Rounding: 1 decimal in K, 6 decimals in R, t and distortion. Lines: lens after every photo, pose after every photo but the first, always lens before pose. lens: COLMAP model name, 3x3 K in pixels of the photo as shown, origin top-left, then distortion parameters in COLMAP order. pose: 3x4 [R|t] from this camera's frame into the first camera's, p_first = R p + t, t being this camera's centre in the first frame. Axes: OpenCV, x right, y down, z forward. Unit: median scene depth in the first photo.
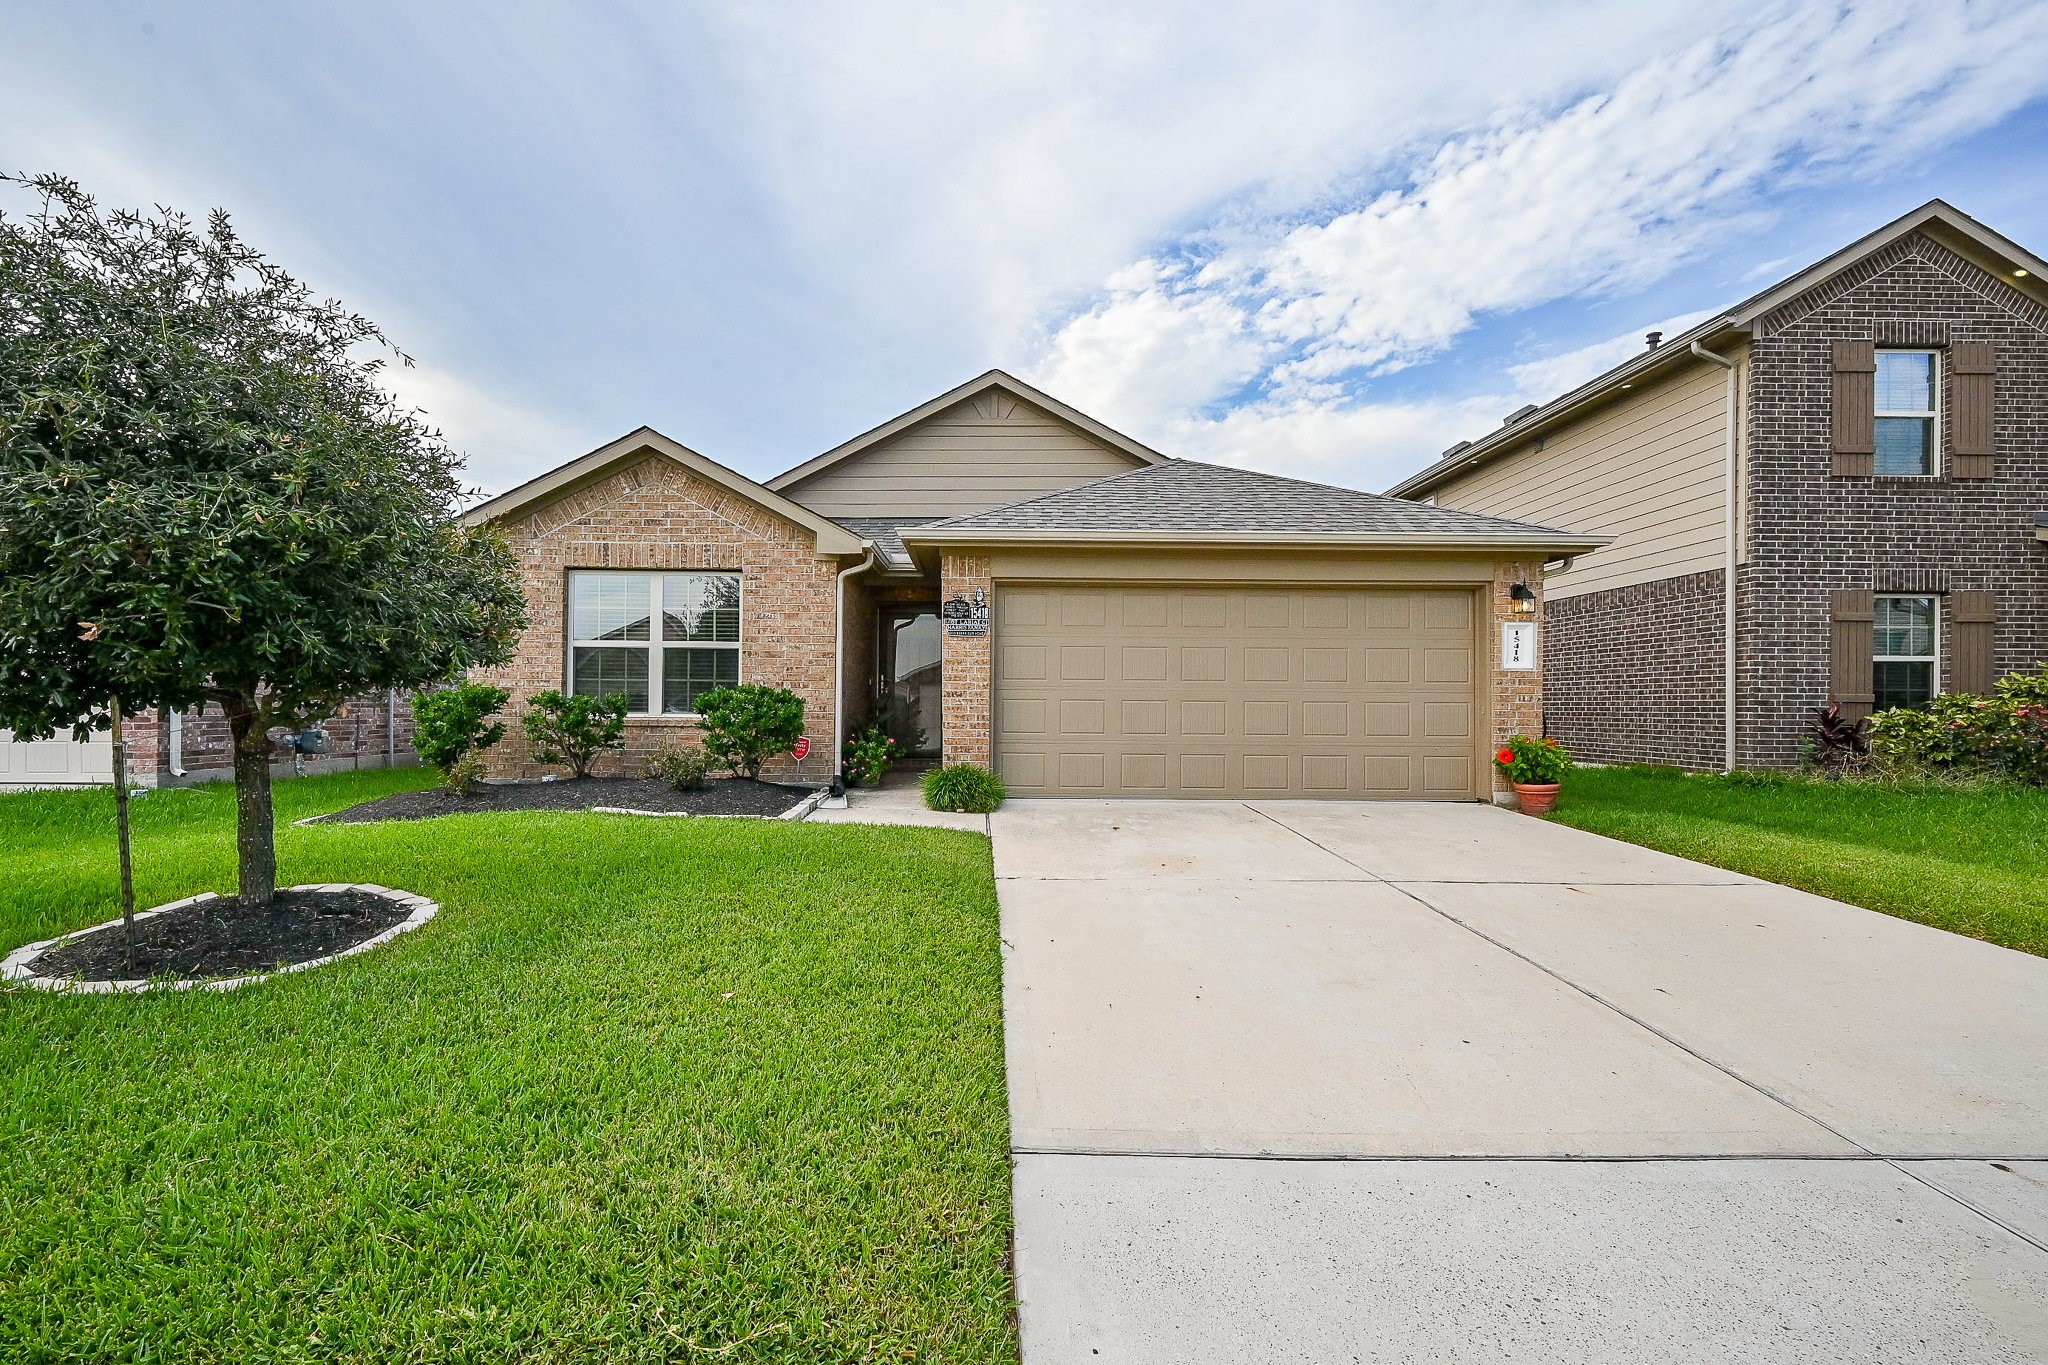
lens RADIAL K [[826.9, 0, 1023.0], [0, 826.9, 674.4], [0, 0, 1]] dist [-0.003384, -0.000087]
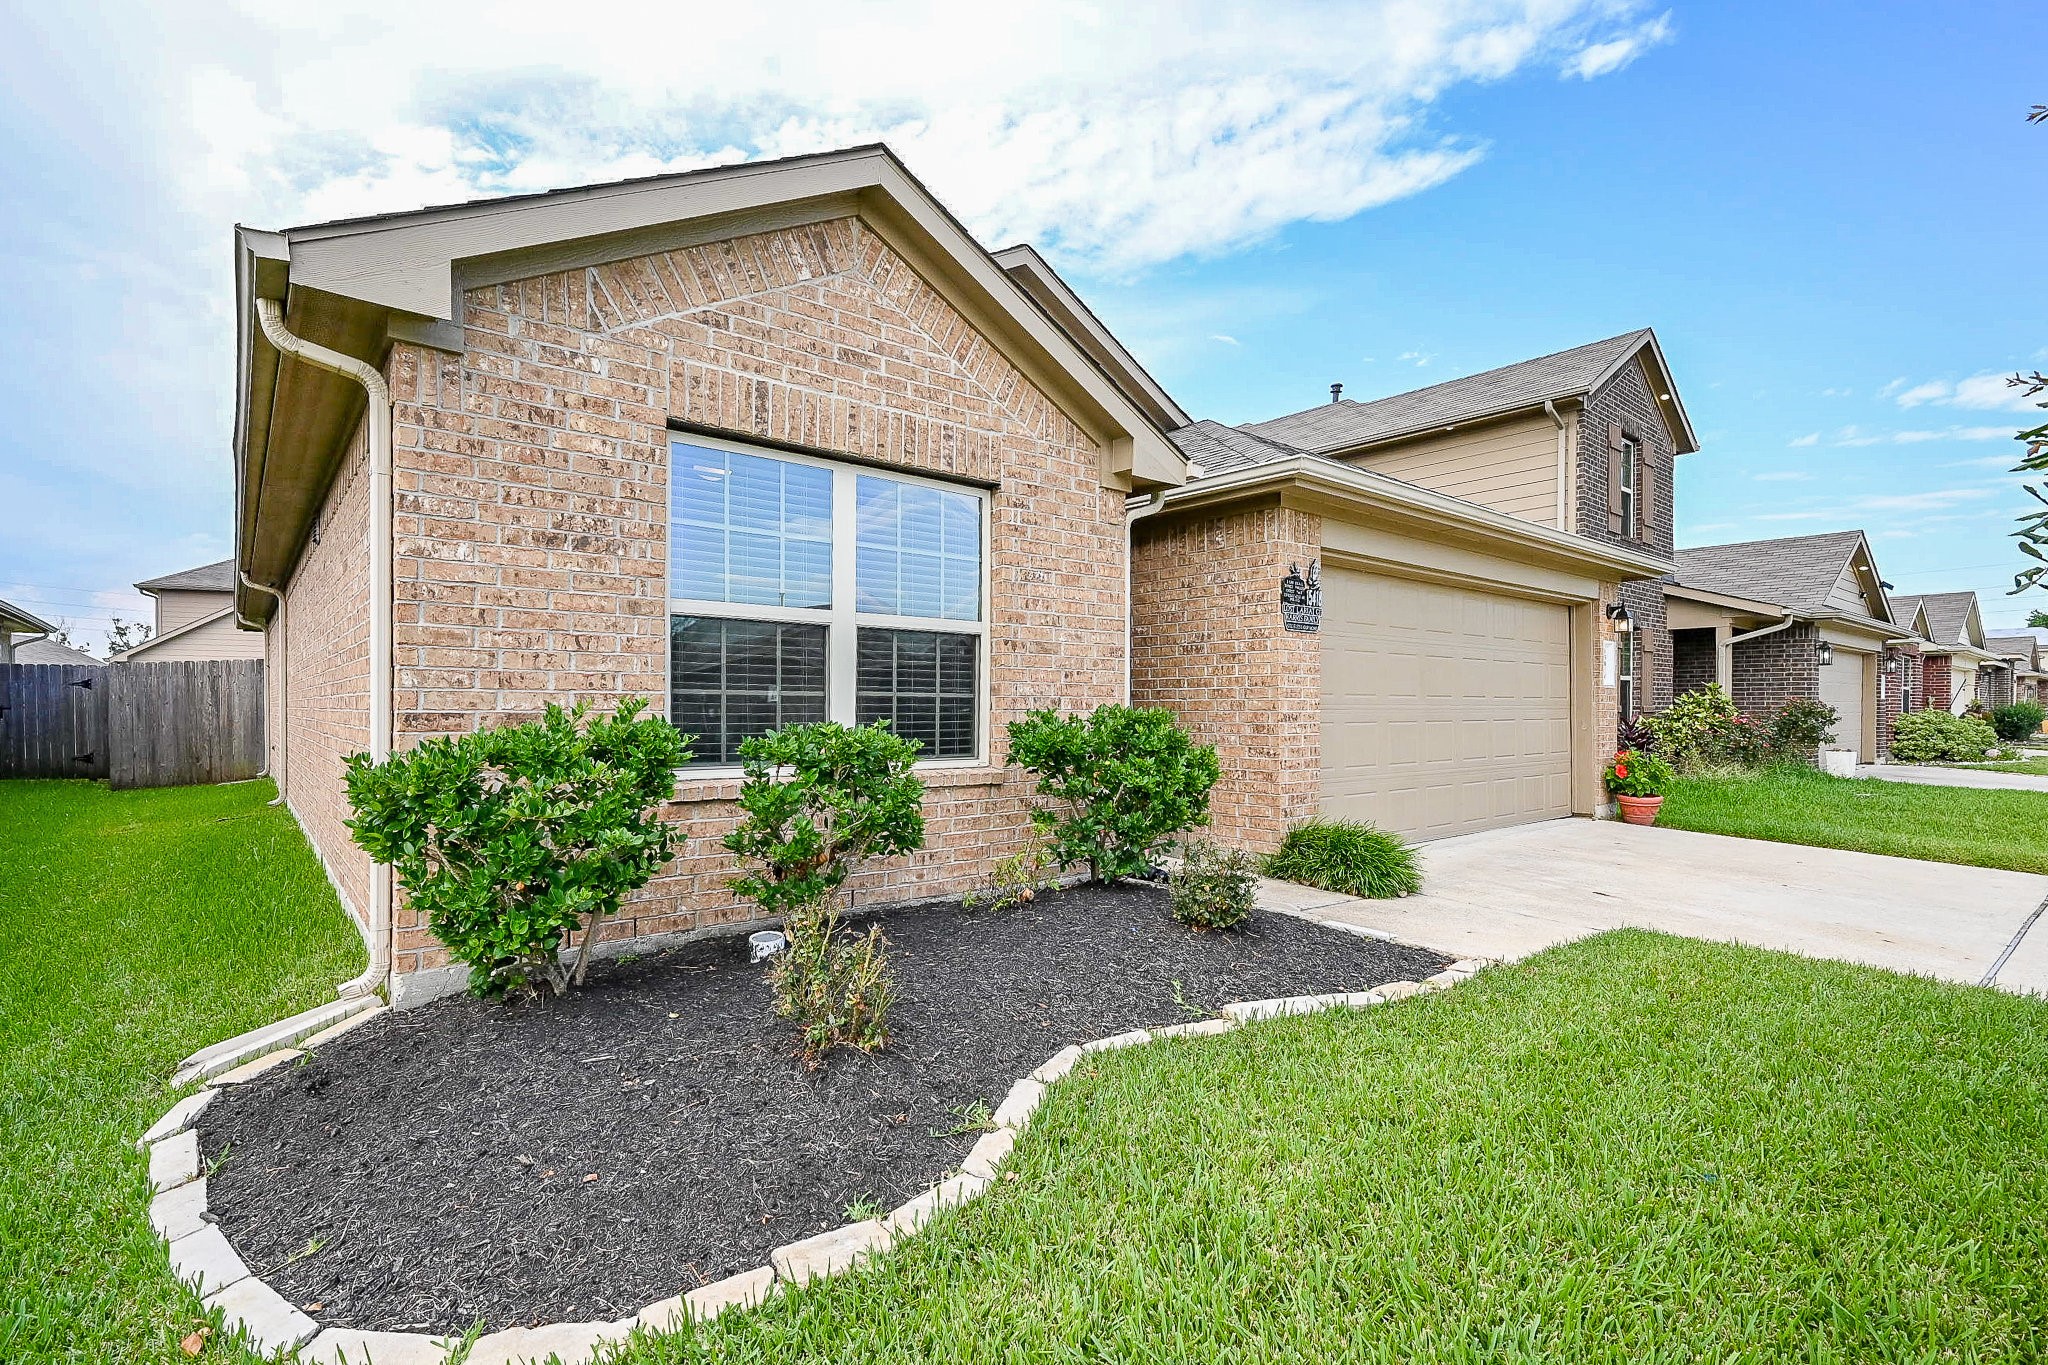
lens RADIAL K [[963.1, 0, 1024.0], [0, 963.1, 682.5], [0, 0, 1]] dist [-0.001837, -0.024727]
pose [[0.773659, 0.008717, 0.633542, -0.715554], [-0.008000, 0.999960, -0.003989, 0.000776], [-0.633552, -0.001982, 0.773698, 0.518466]]
